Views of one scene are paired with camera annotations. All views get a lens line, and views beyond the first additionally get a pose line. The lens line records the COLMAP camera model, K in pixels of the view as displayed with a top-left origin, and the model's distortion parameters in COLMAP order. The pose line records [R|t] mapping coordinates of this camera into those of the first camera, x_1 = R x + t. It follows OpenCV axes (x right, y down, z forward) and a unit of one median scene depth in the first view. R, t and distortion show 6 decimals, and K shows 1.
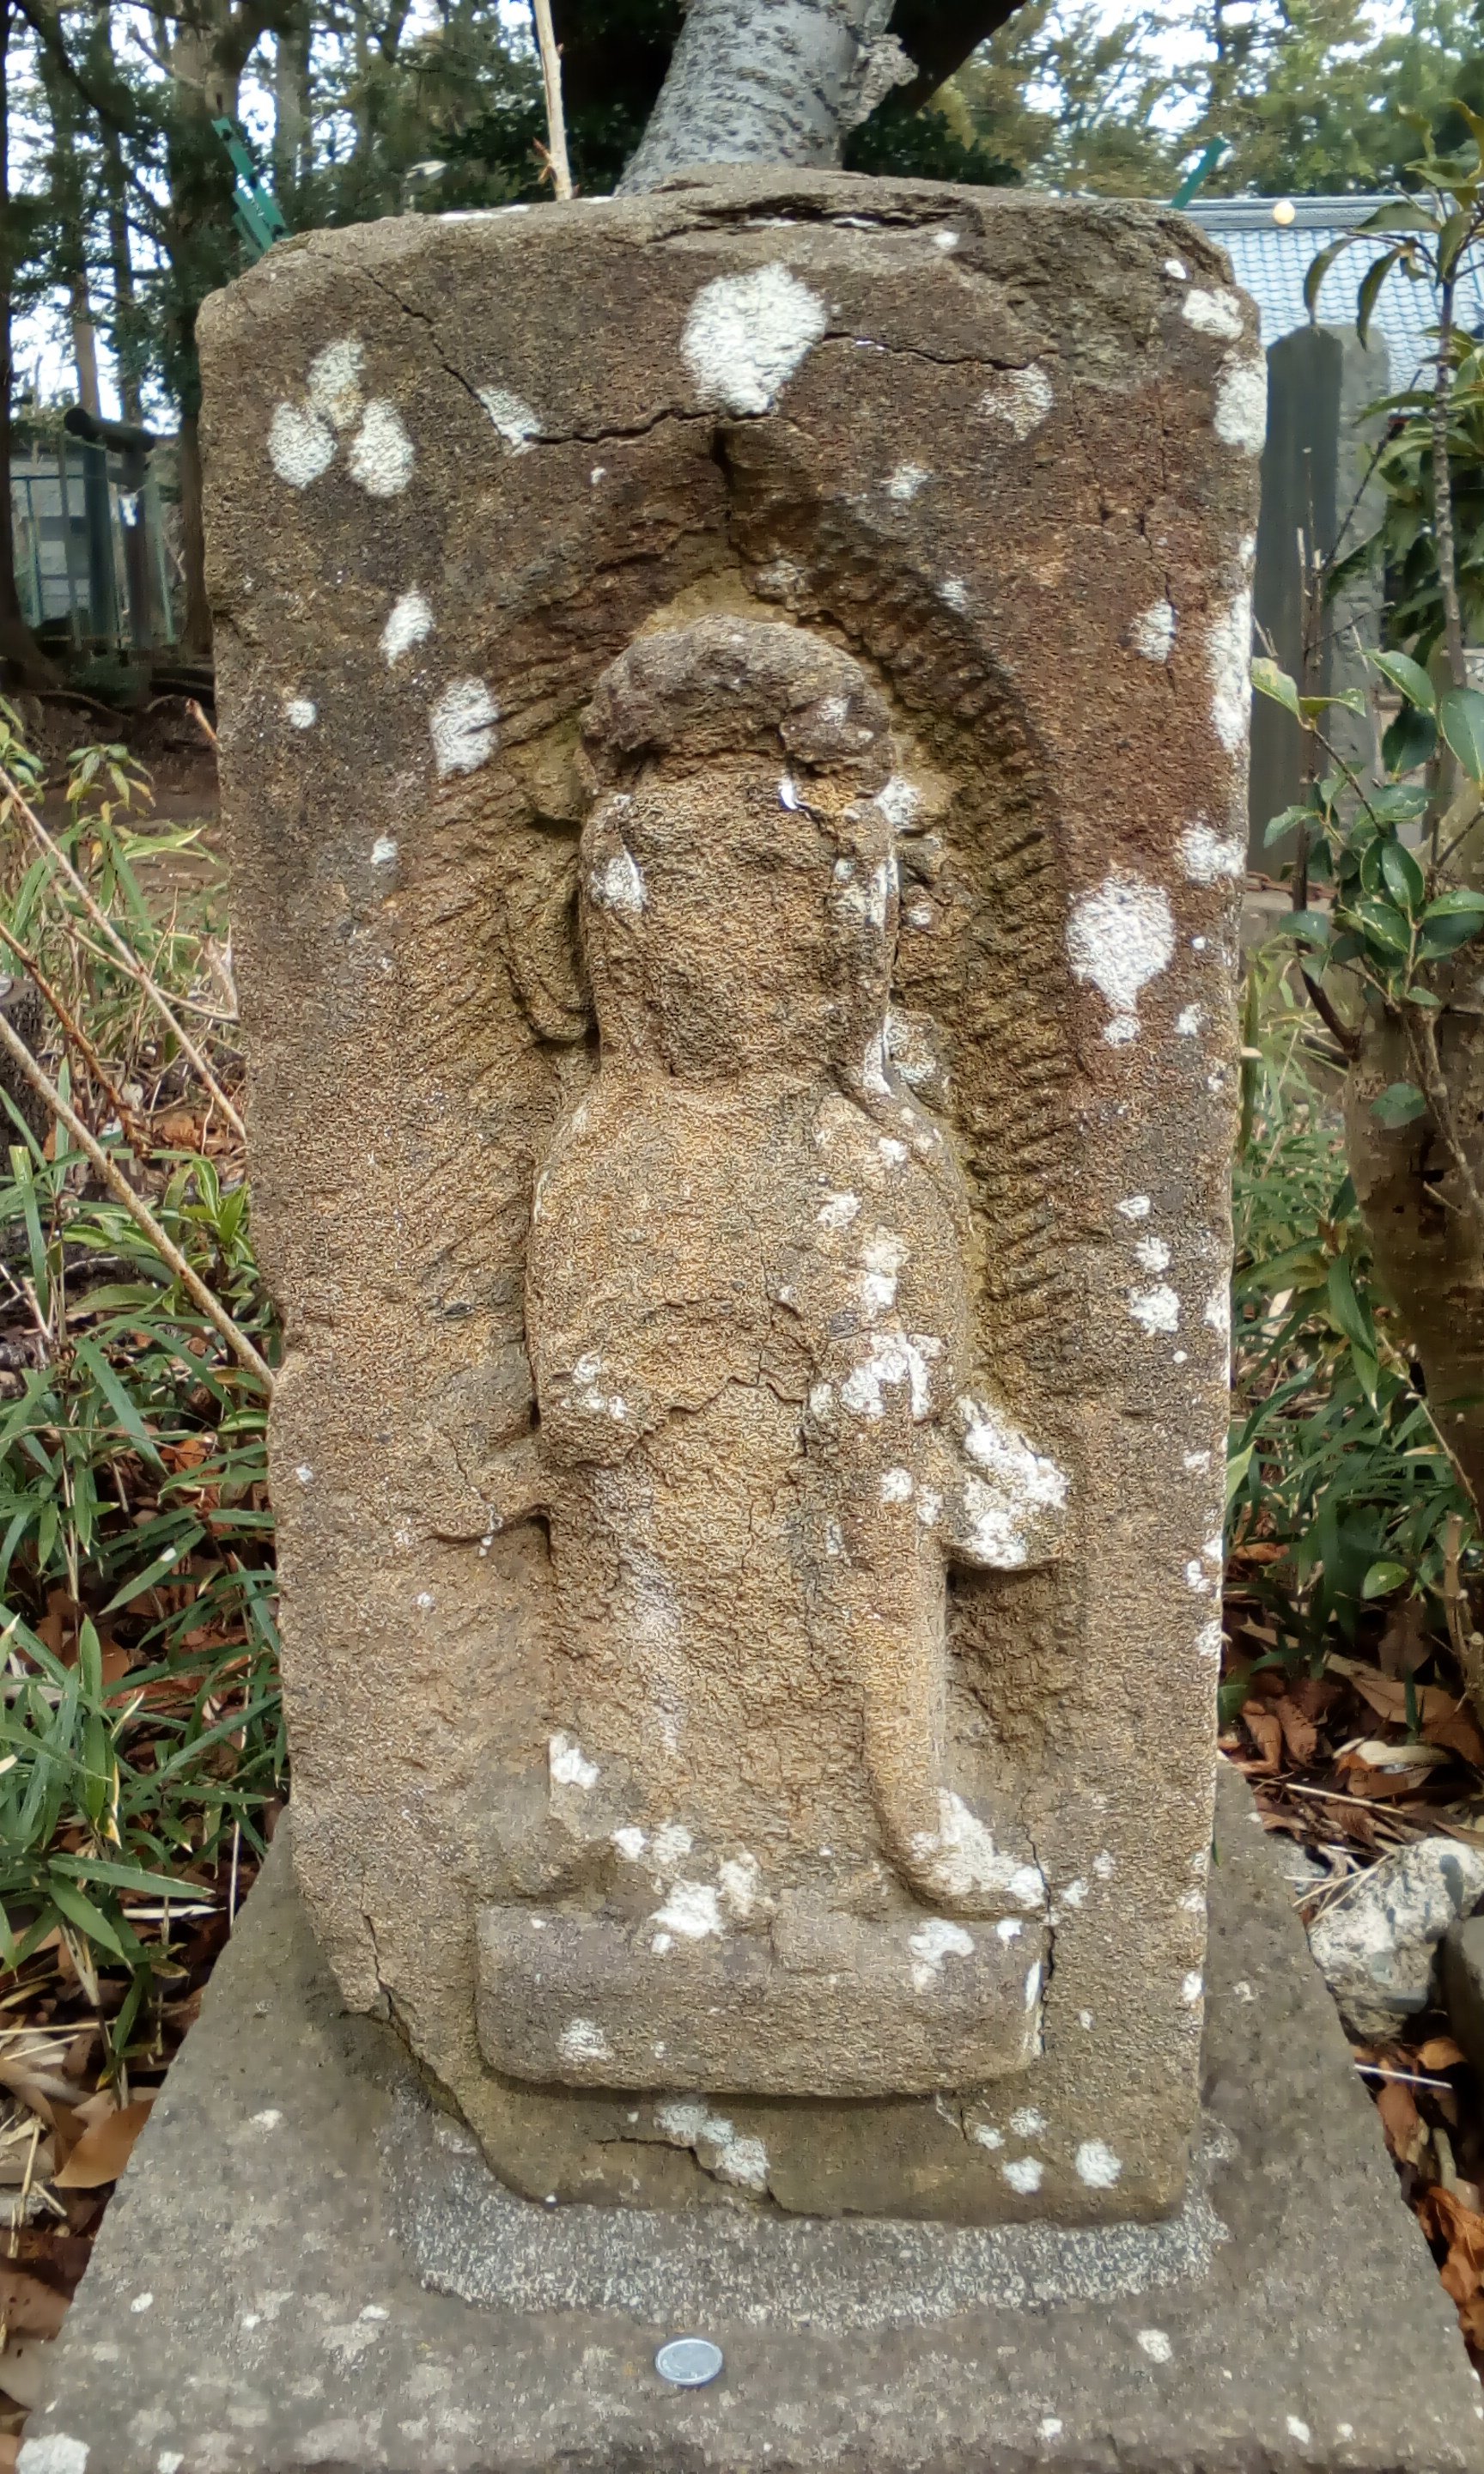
lens RADIAL K [[2339.0, 0, 758.6], [0, 2339.0, 1240.0], [0, 0, 1]] dist [0.021448, 0.000000]
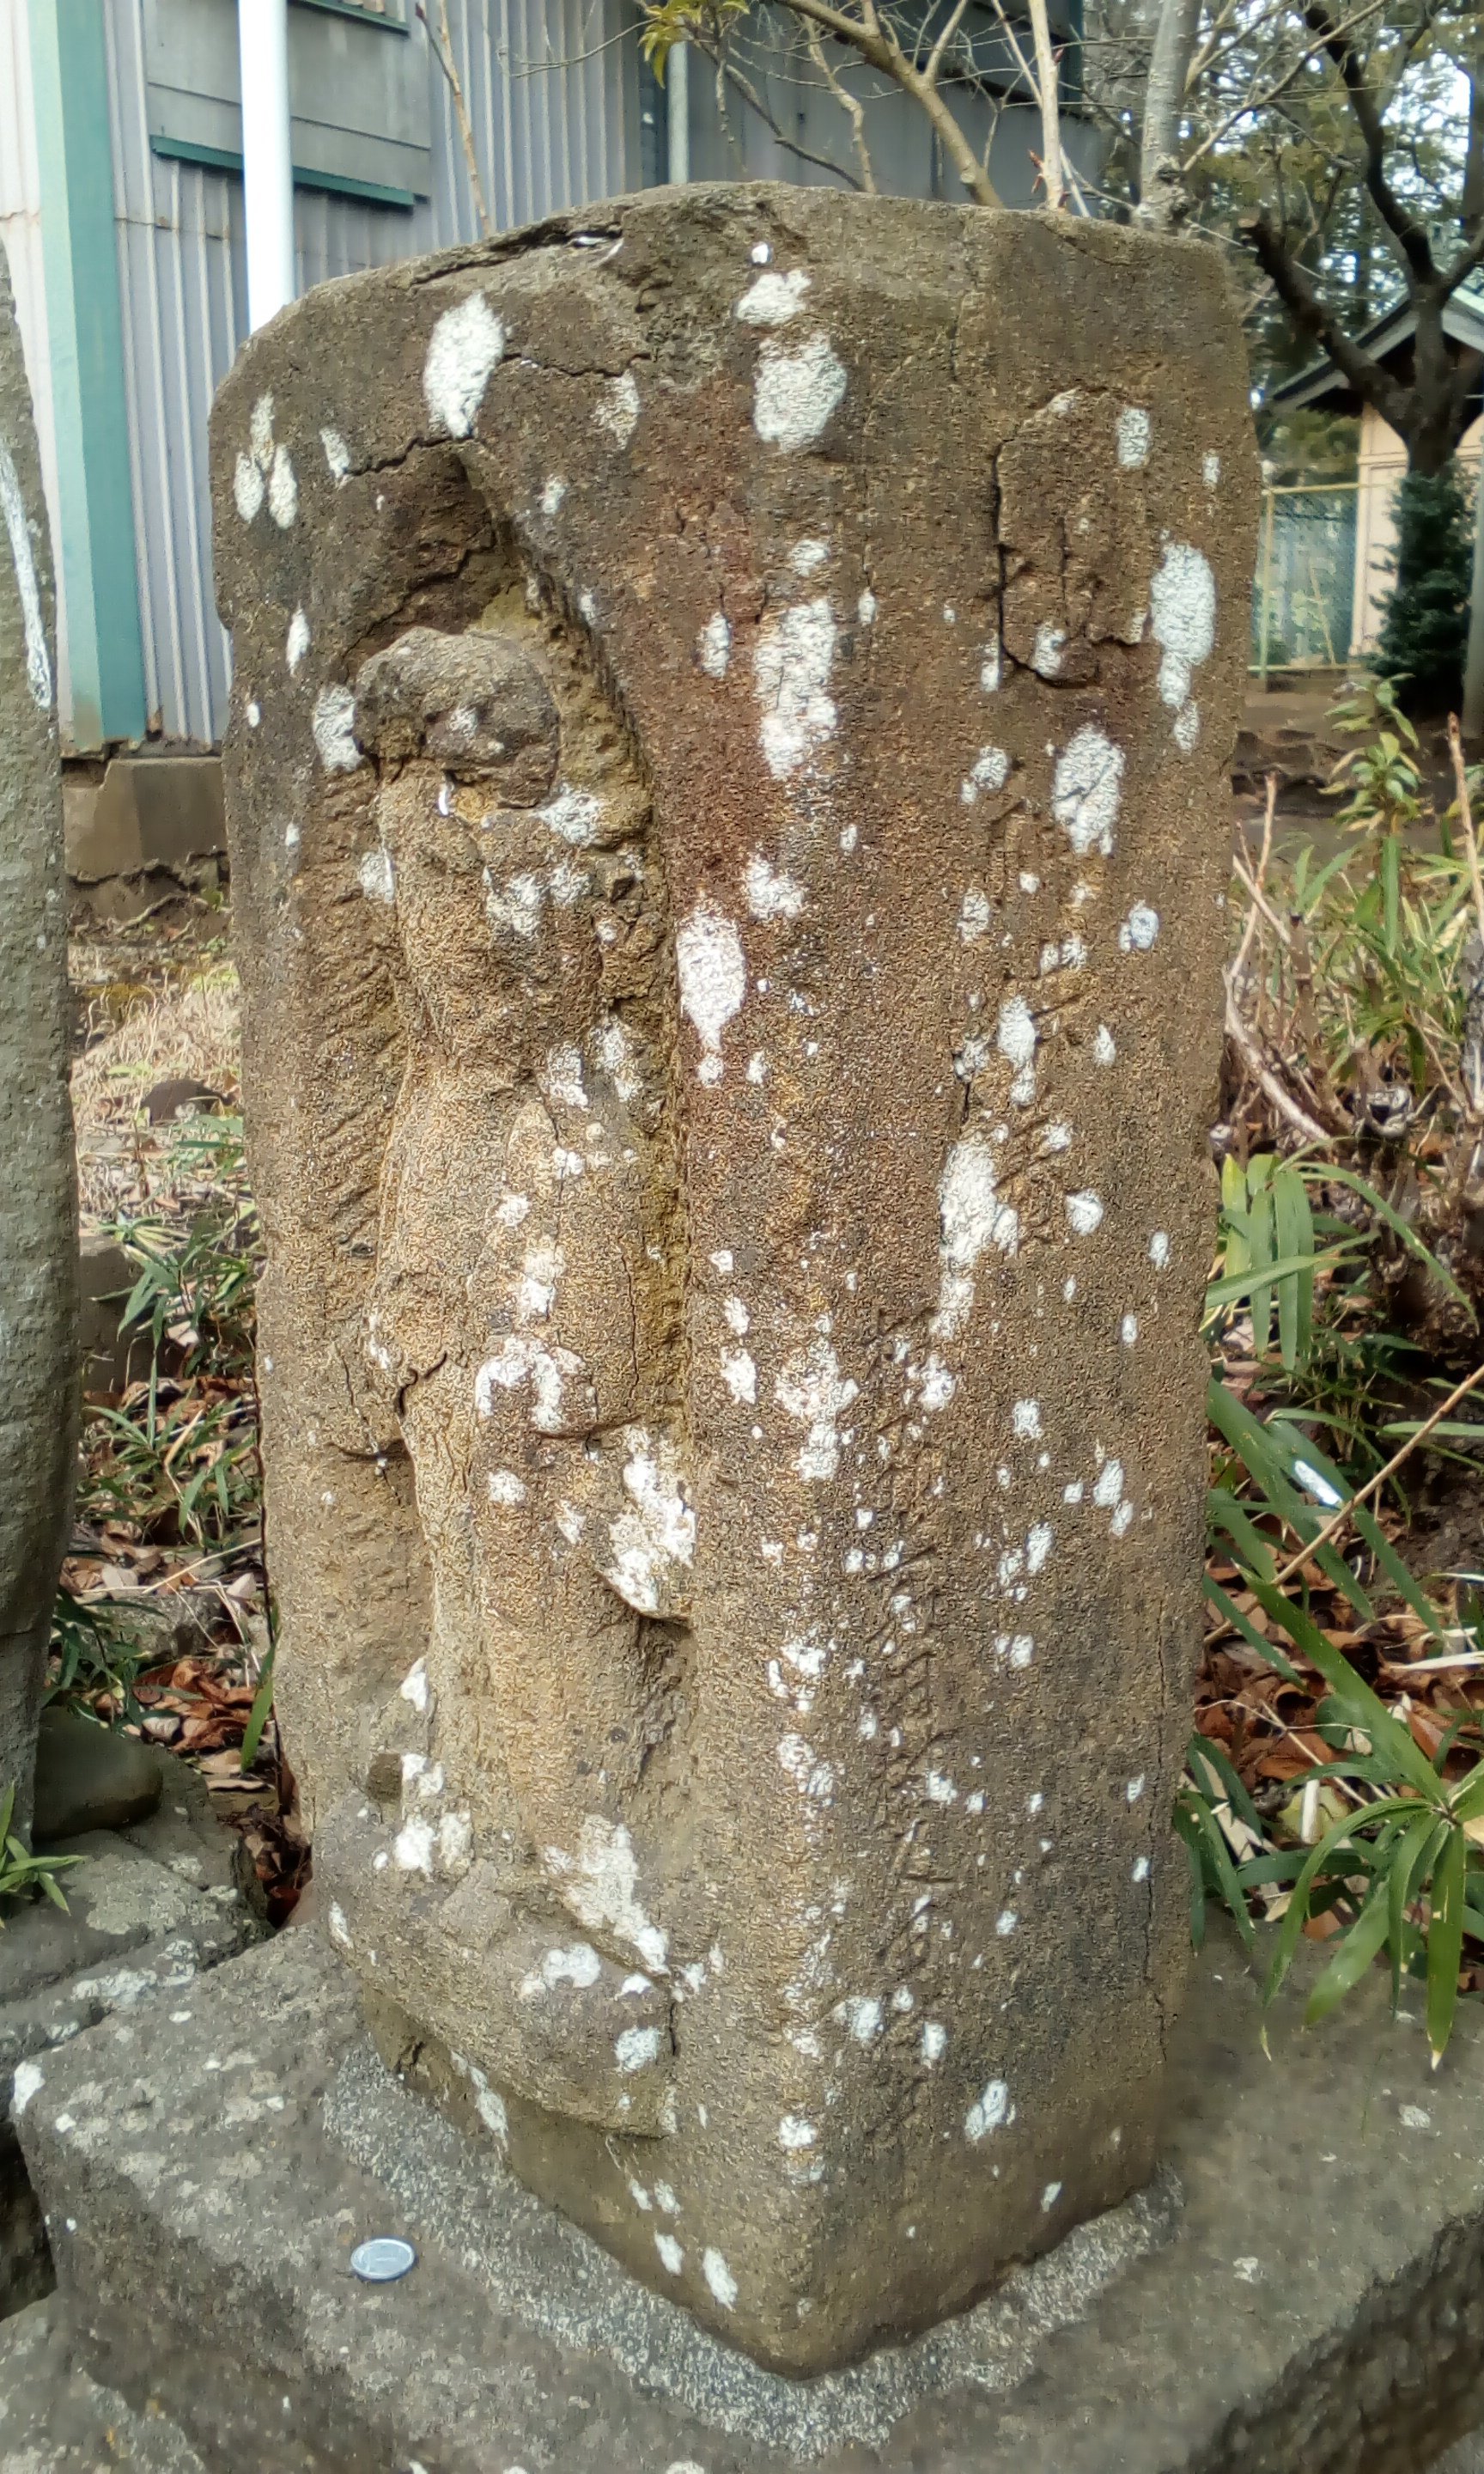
lens RADIAL K [[2339.0, 0, 759.6], [0, 2339.0, 1233.4], [0, 0, 1]] dist [0.021448, 0.000000]
pose [[0.704099, 0.173245, -0.688644, 0.833290], [-0.178553, 0.981818, 0.064441, -0.090044], [0.687287, 0.077586, 0.722231, 0.344542]]
